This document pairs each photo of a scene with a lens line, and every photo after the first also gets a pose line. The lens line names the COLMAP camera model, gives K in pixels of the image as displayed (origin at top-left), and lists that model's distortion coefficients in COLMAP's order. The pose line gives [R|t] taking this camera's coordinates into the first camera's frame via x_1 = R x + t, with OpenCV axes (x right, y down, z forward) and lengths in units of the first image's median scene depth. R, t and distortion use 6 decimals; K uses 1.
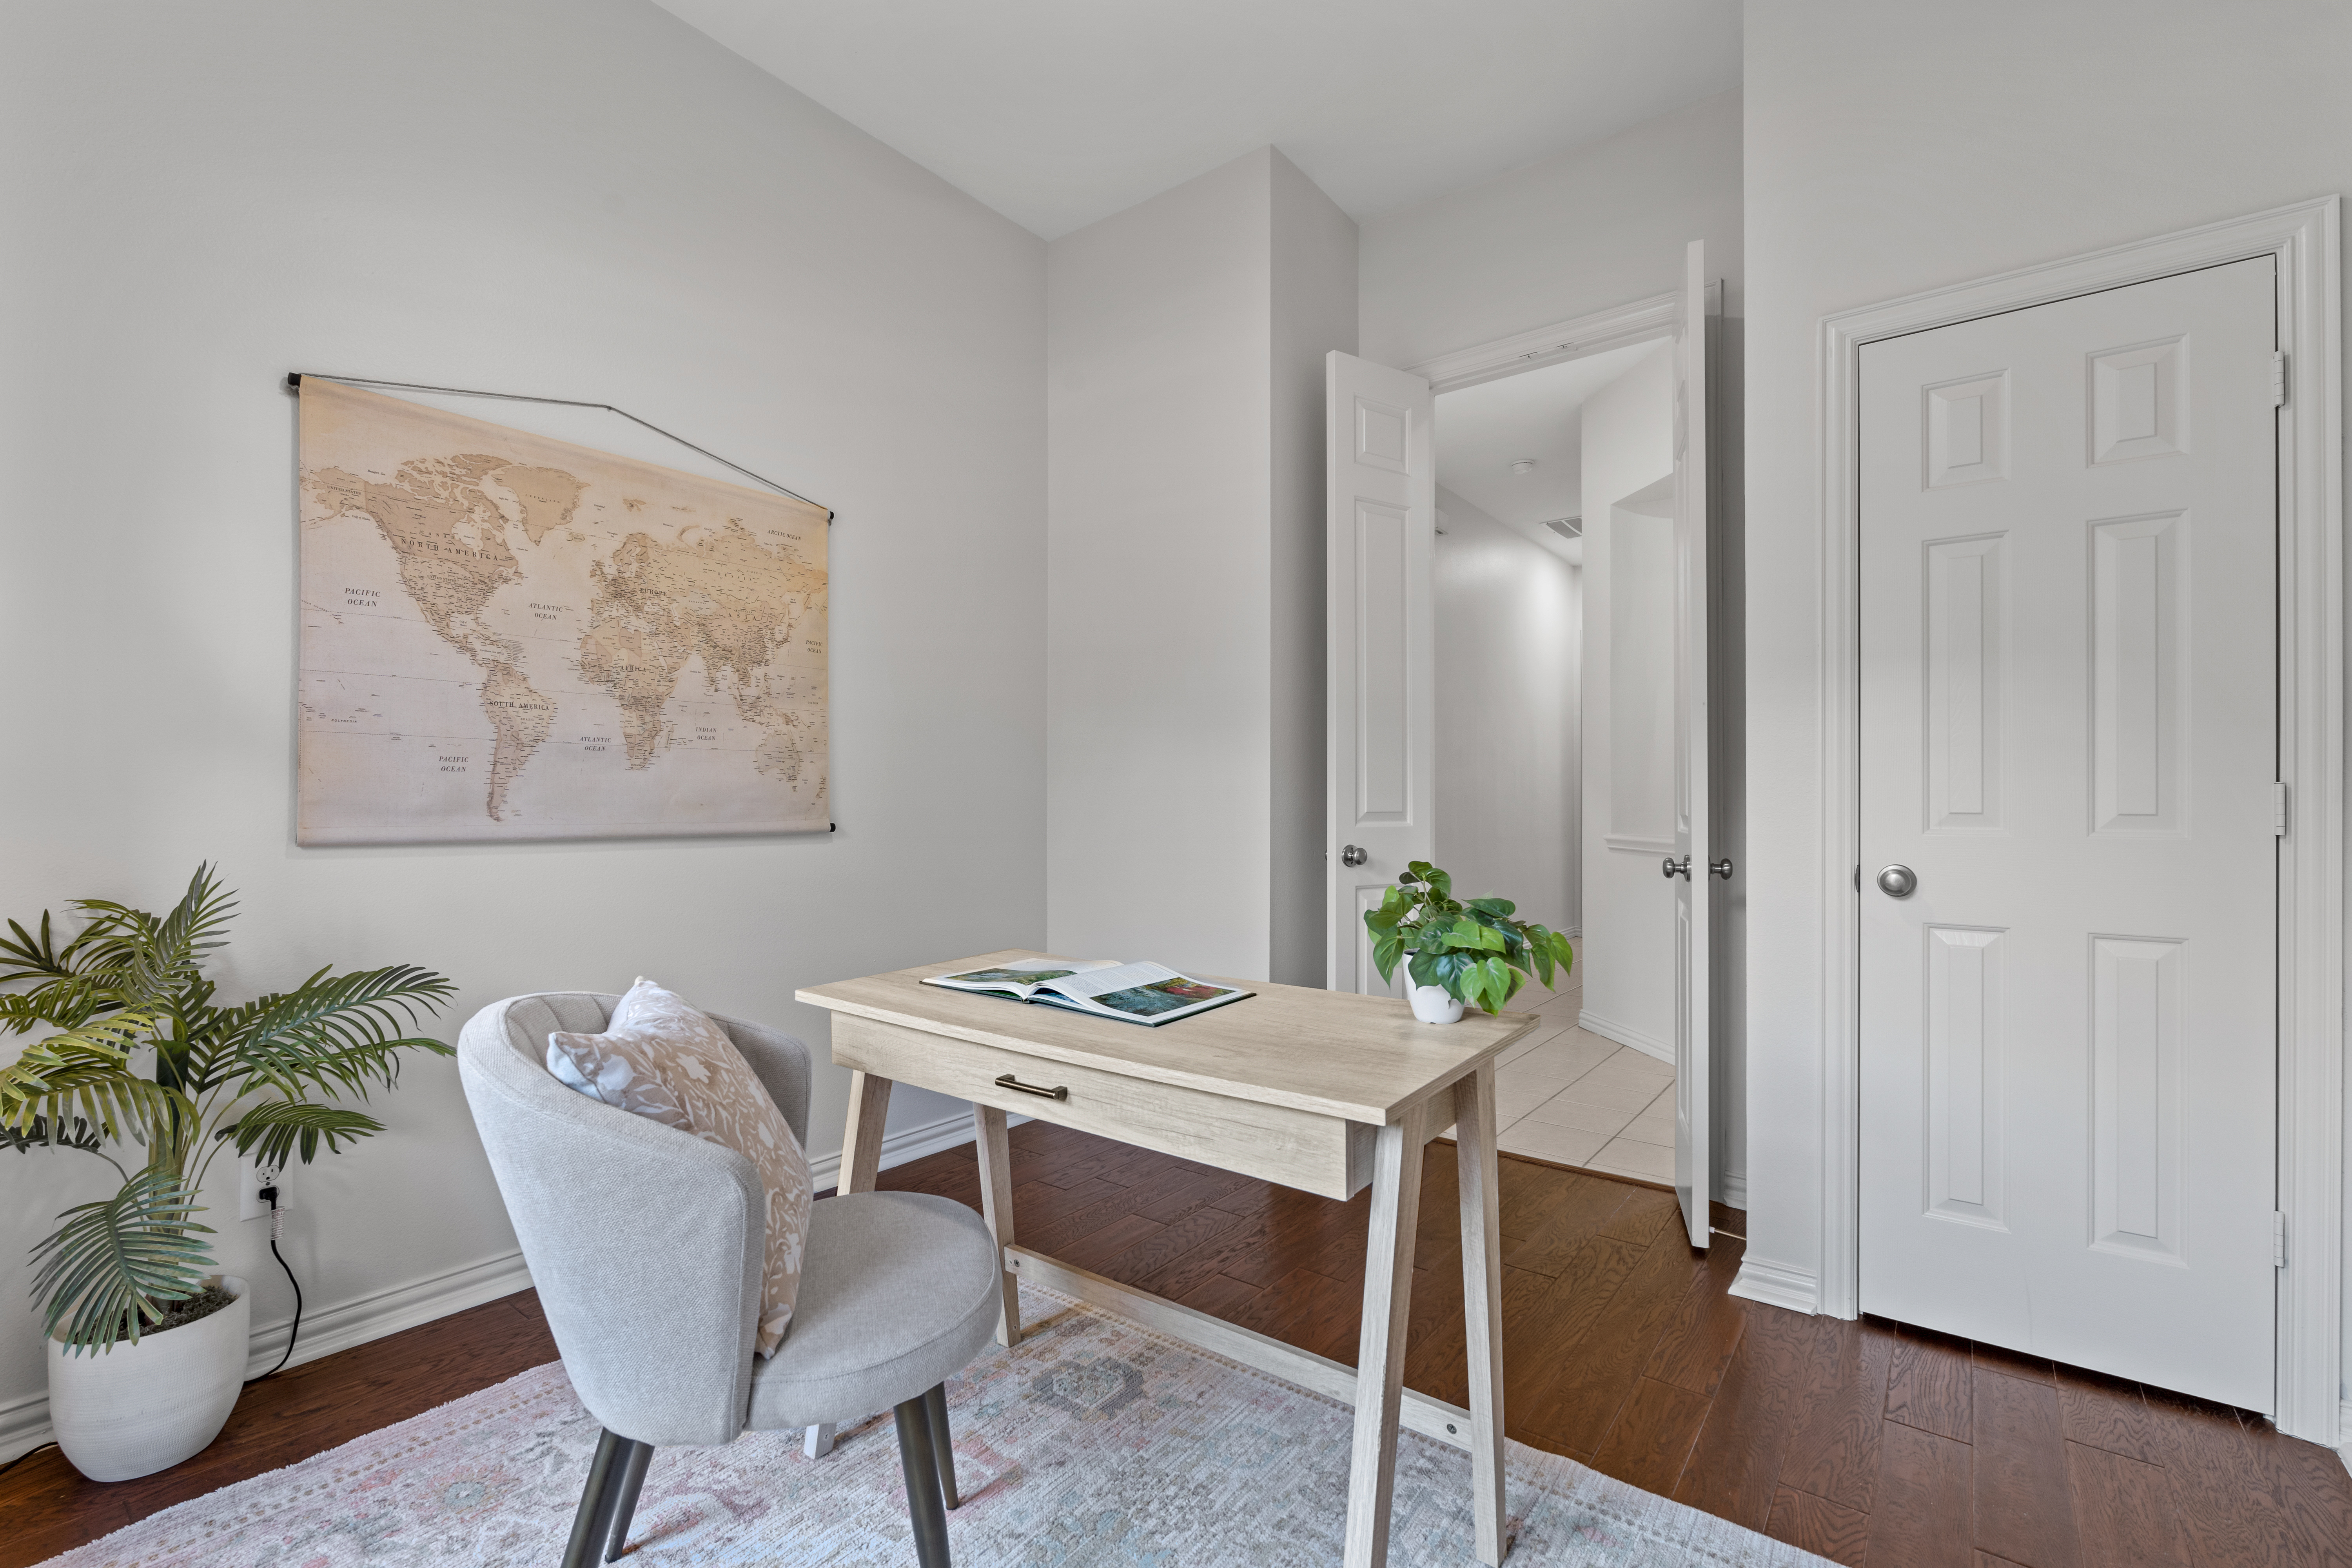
lens RADIAL K [[1024.4, 0, 1168.7], [0, 1024.4, 784.8], [0, 0, 1]] dist [-0.006908, 0.000651]
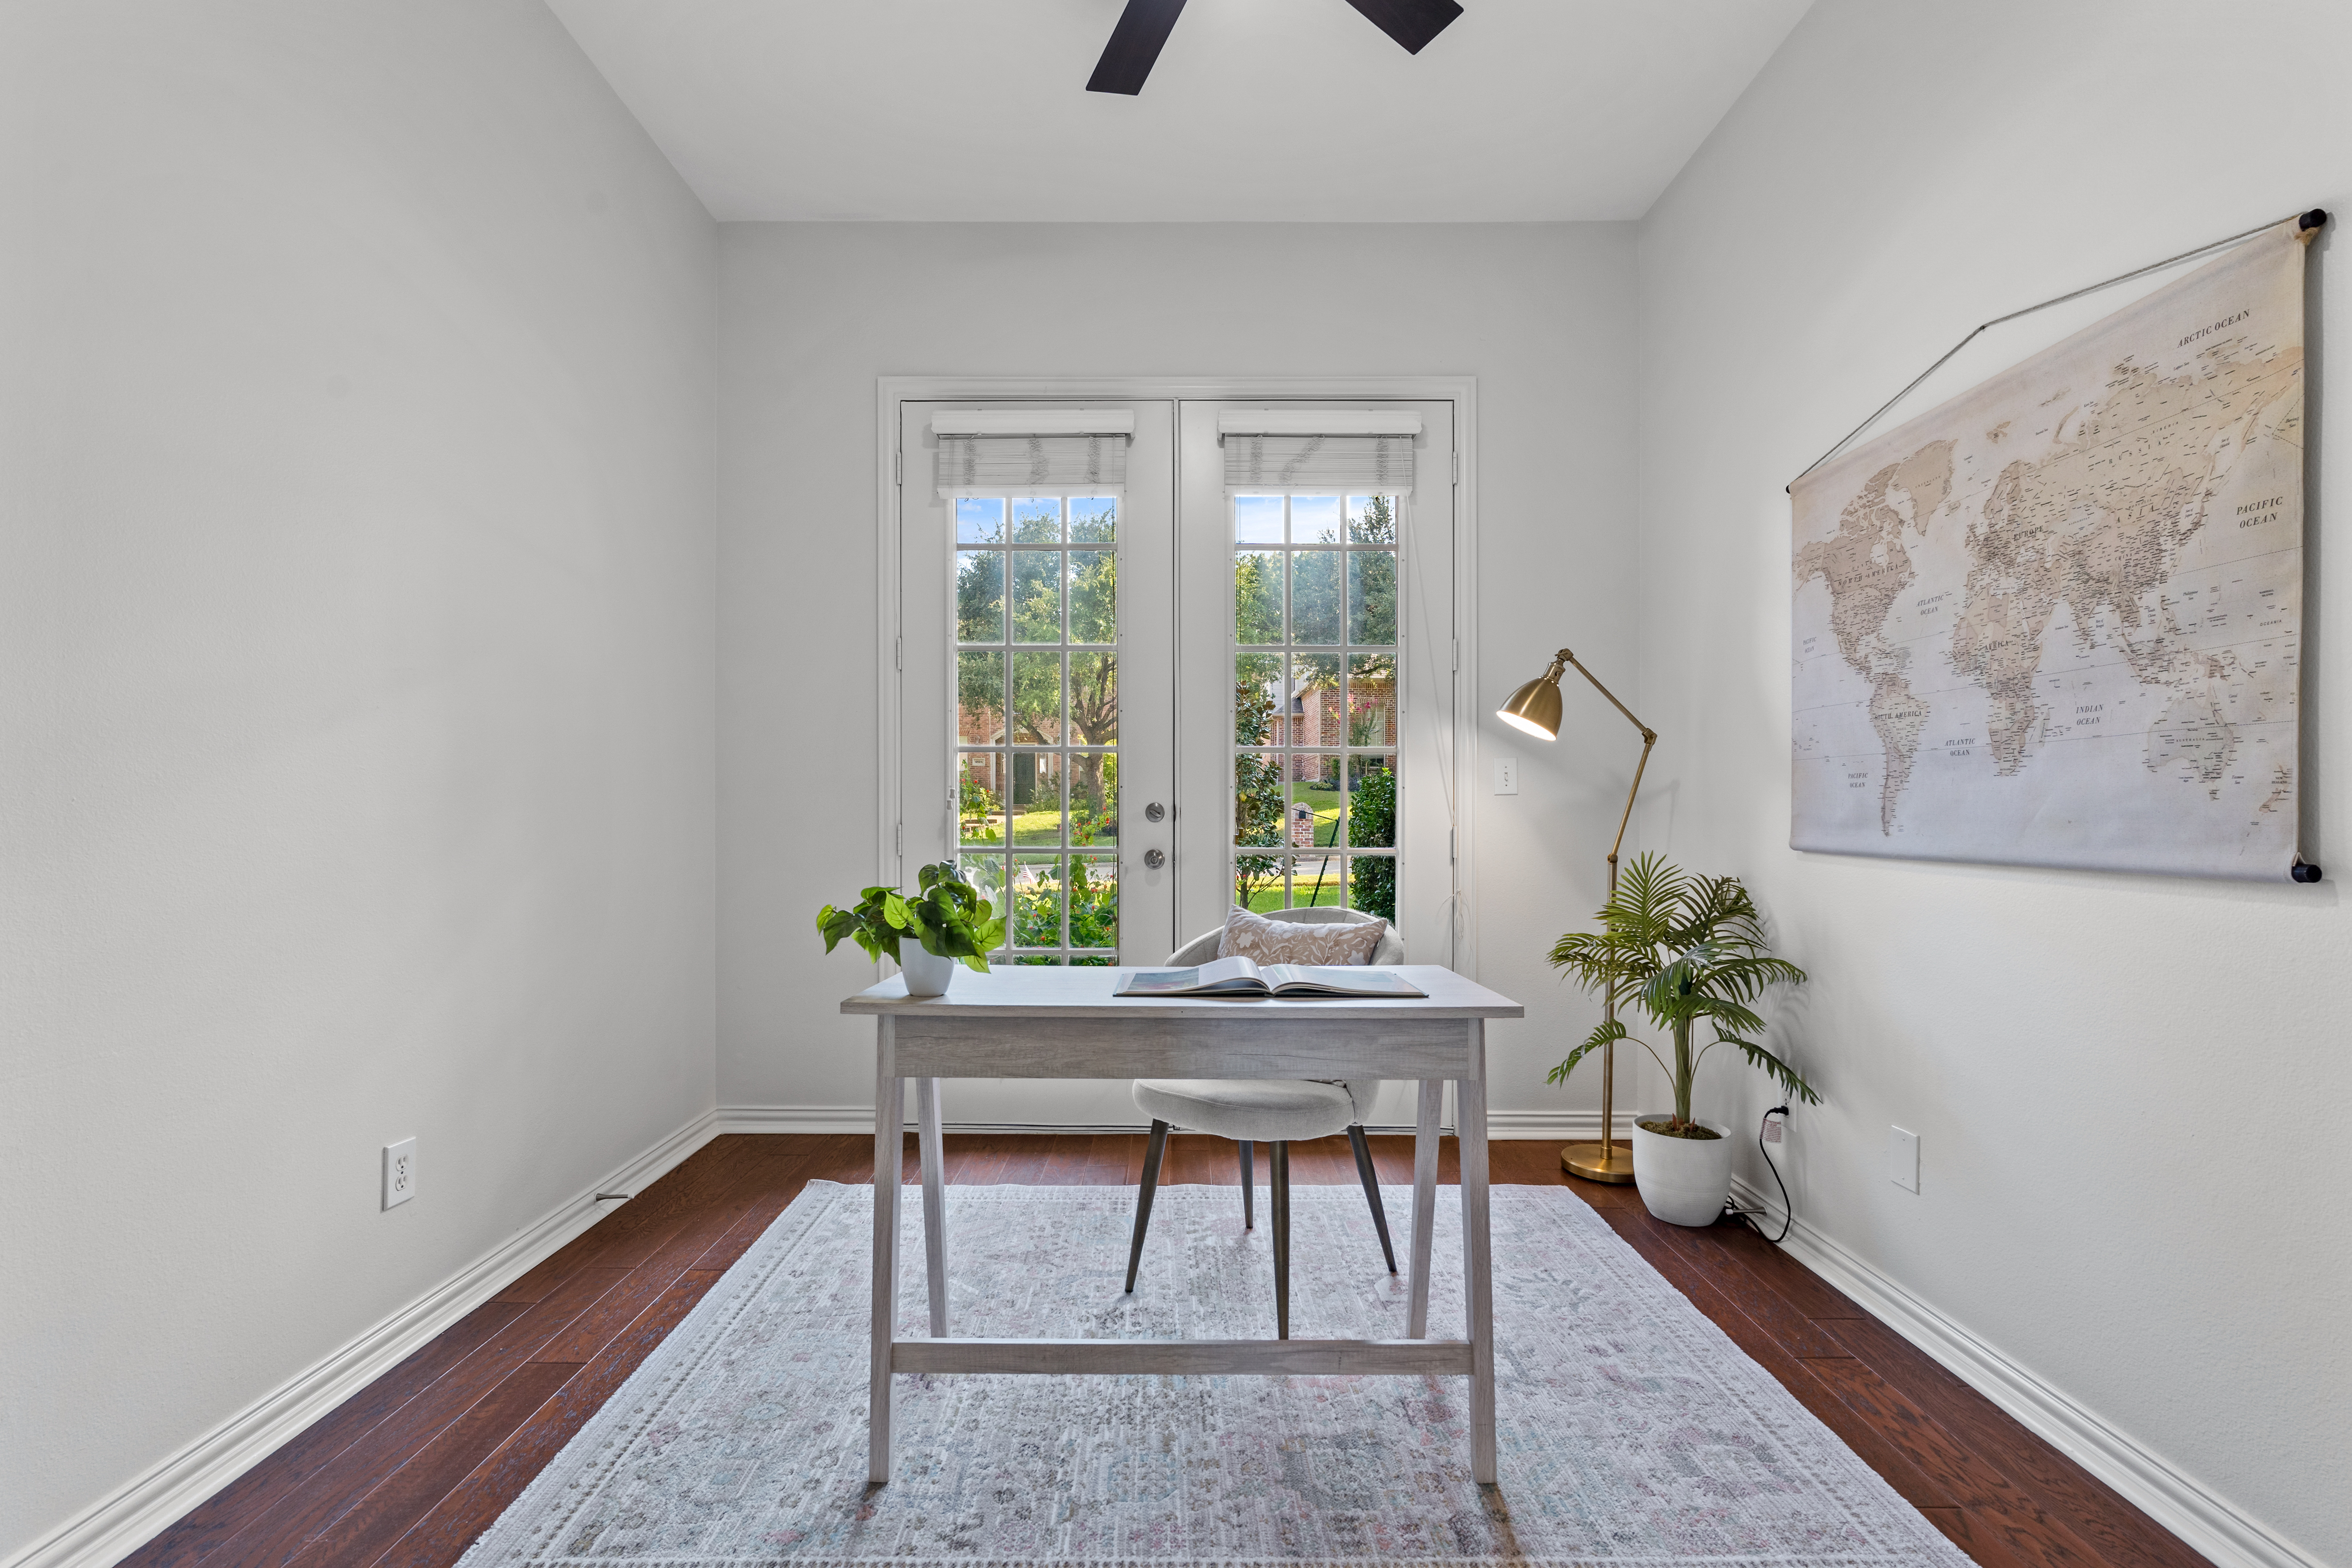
lens RADIAL K [[1024.5, 0, 1170.6], [0, 1024.5, 805.9], [0, 0, 1]] dist [-0.006908, 0.000651]
pose [[-0.789414, -0.005976, -0.613832, 0.457701], [0.005795, 0.999836, -0.017186, 0.018480], [0.613834, -0.017124, -0.789250, 1.260107]]
